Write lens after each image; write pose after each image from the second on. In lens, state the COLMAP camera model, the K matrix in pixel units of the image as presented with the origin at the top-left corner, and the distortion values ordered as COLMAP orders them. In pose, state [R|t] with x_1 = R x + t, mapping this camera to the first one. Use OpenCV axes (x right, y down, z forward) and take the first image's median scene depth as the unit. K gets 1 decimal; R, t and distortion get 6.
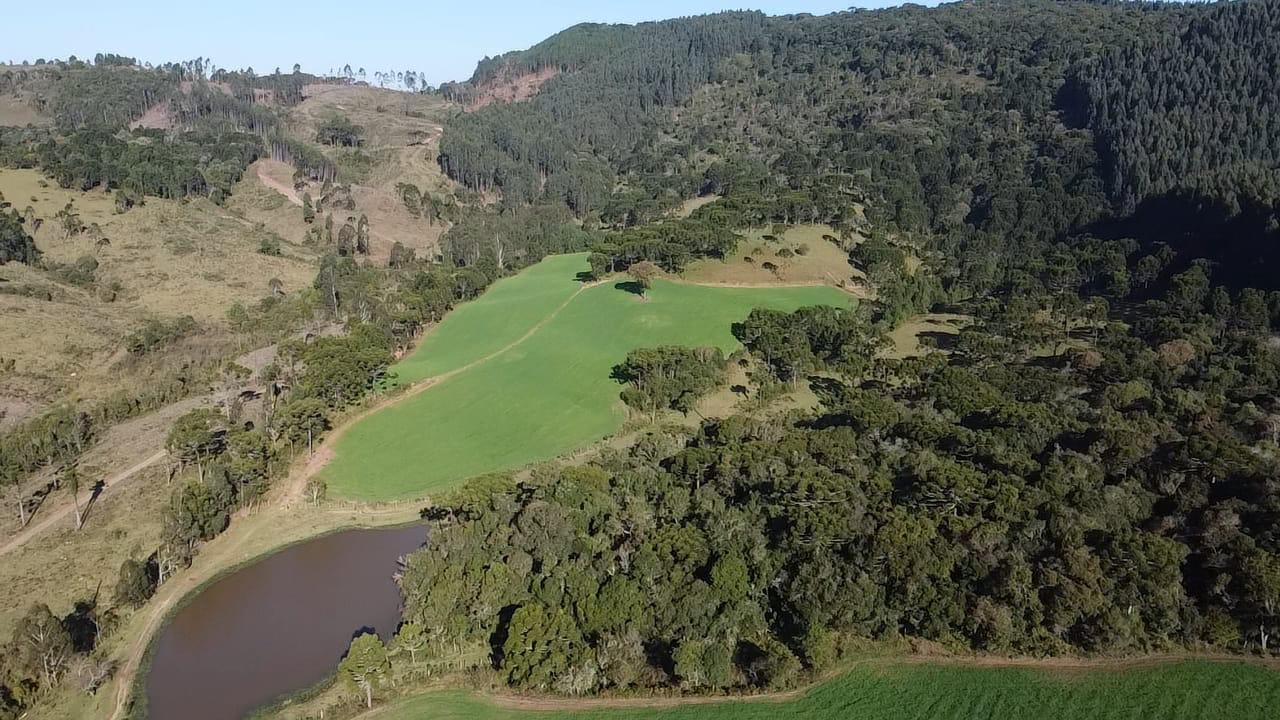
lens RADIAL K [[956.6, 0, 639.5], [0, 956.6, 356.4], [0, 0, 1]] dist [0.010096, -0.006495]
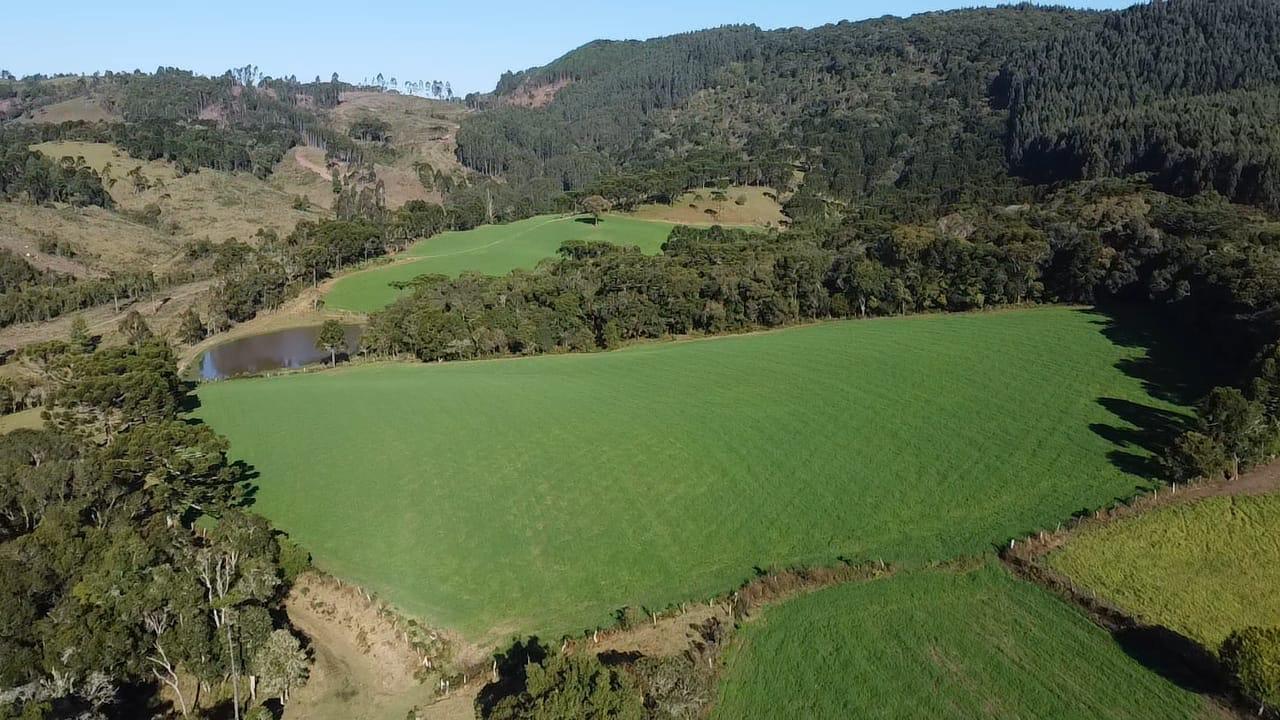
lens RADIAL K [[956.6, 0, 639.5], [0, 956.6, 356.4], [0, 0, 1]] dist [0.010096, -0.006495]
pose [[0.999160, 0.009858, -0.039780, 0.061461], [-0.011175, 0.999392, -0.033015, 0.080721], [0.039430, 0.033432, 0.998663, -0.122933]]
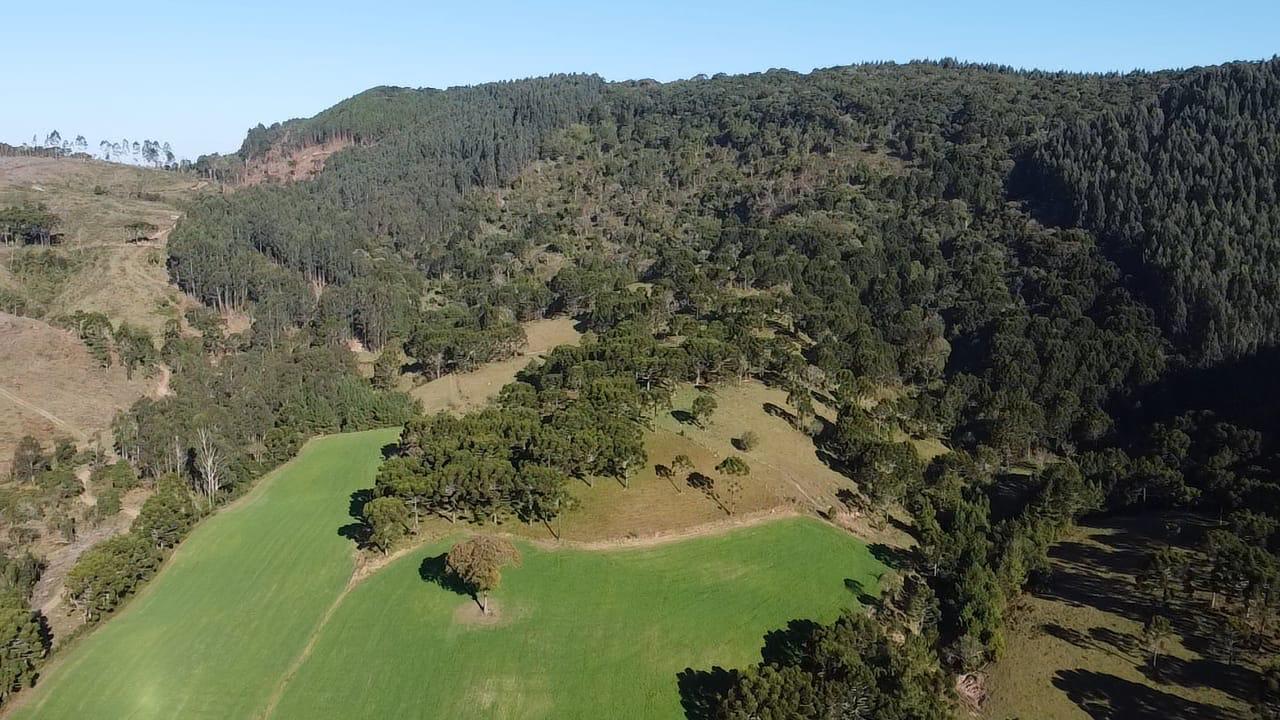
lens RADIAL K [[961.5, 0, 635.6], [0, 961.5, 347.7], [0, 0, 1]] dist [0.012681, -0.021919]
pose [[0.982620, -0.028227, 0.183470, -0.003025], [0.043064, 0.996070, -0.077396, -0.083373], [-0.180565, 0.083952, 0.979974, 0.278600]]
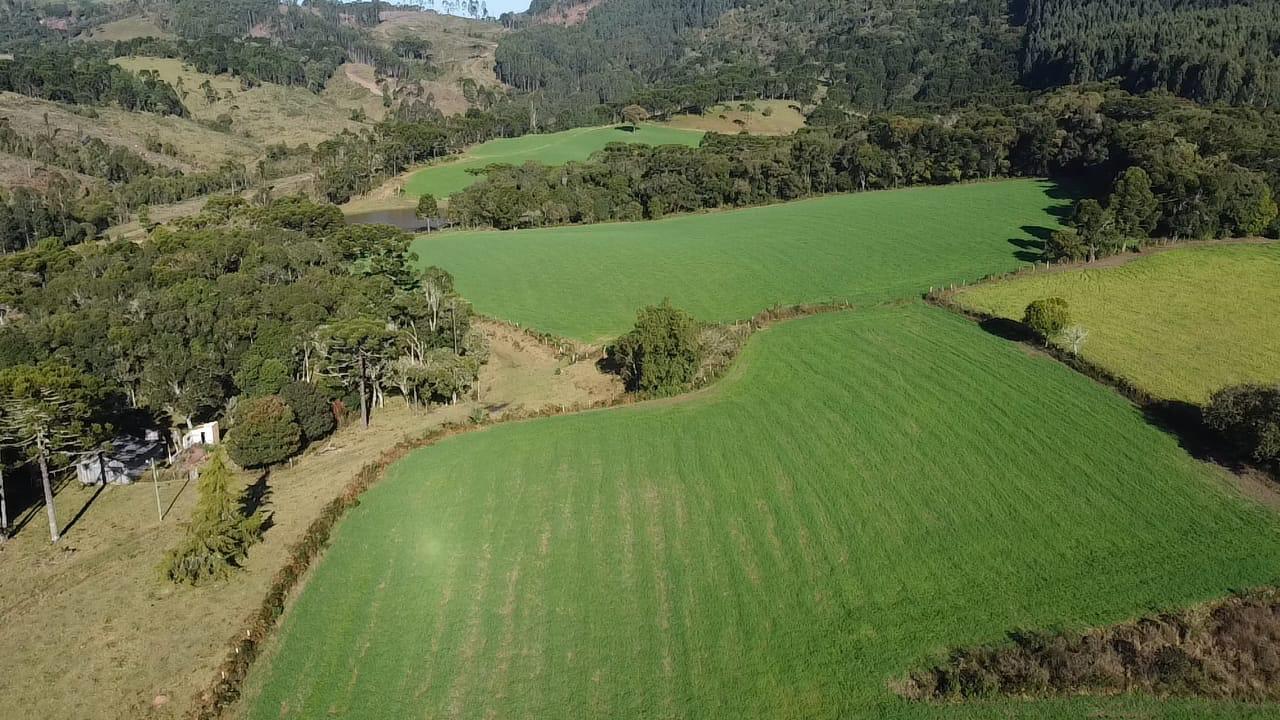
lens RADIAL K [[958.5, 0, 640.5], [0, 958.5, 347.2], [0, 0, 1]] dist [0.012467, -0.012438]
pose [[0.997725, 0.021054, -0.064039, 0.059065], [-0.019013, 0.999297, 0.032315, 0.108023], [0.064674, -0.031024, 0.997424, -0.196748]]
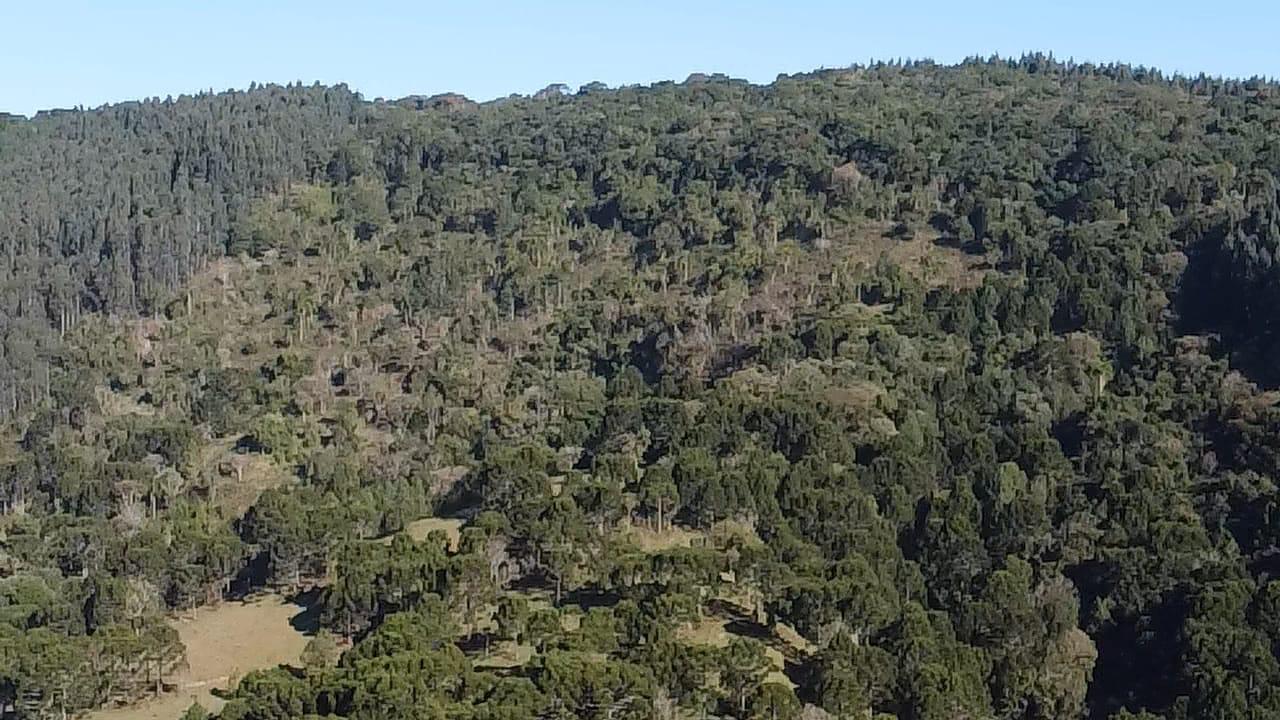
lens RADIAL K [[1914.9, 0, 637.2], [0, 1914.9, 358.4], [0, 0, 1]] dist [0.021279, -0.053342]
pose [[0.957459, -0.019189, 0.287932, 0.008463], [0.080707, 0.975776, -0.203343, -0.098939], [-0.277055, 0.217930, 0.935813, 0.316585]]
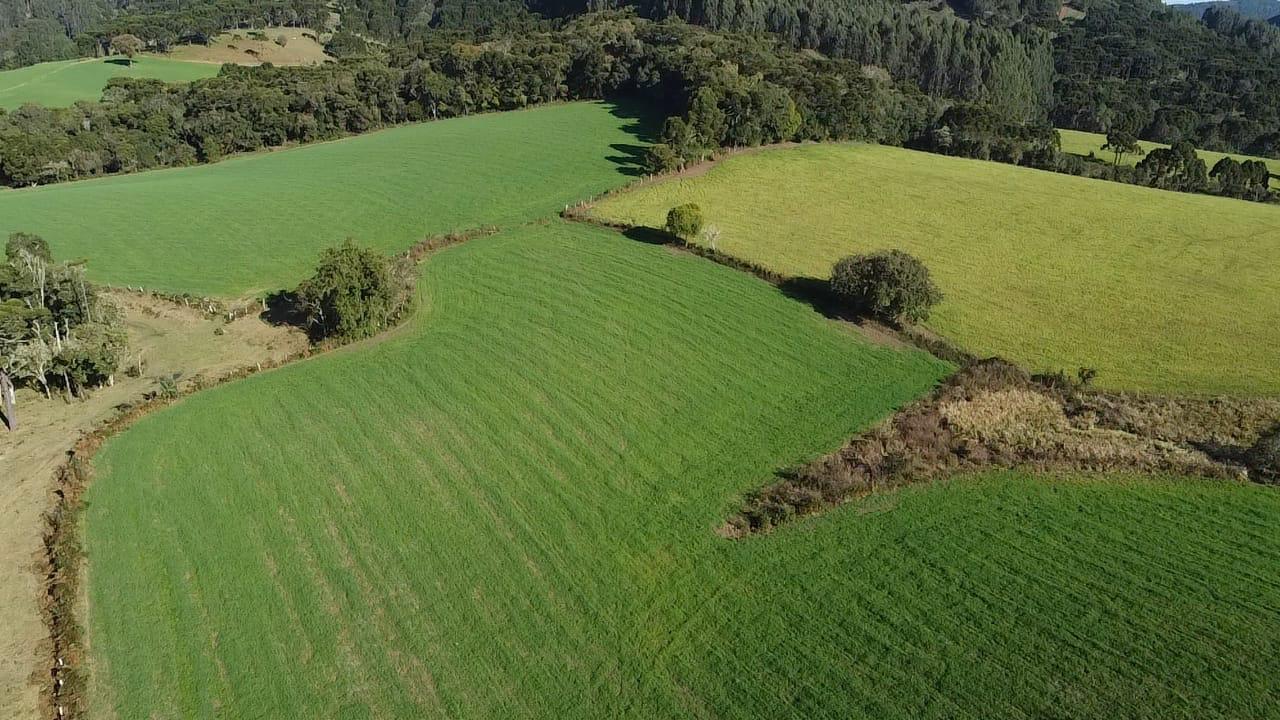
lens RADIAL K [[961.5, 0, 635.6], [0, 961.5, 347.7], [0, 0, 1]] dist [0.012681, -0.021919]
pose [[0.908907, -0.131305, 0.395786, 0.030382], [0.091081, 0.988726, 0.118853, 0.108229], [-0.406930, -0.071978, 0.910619, -0.198663]]
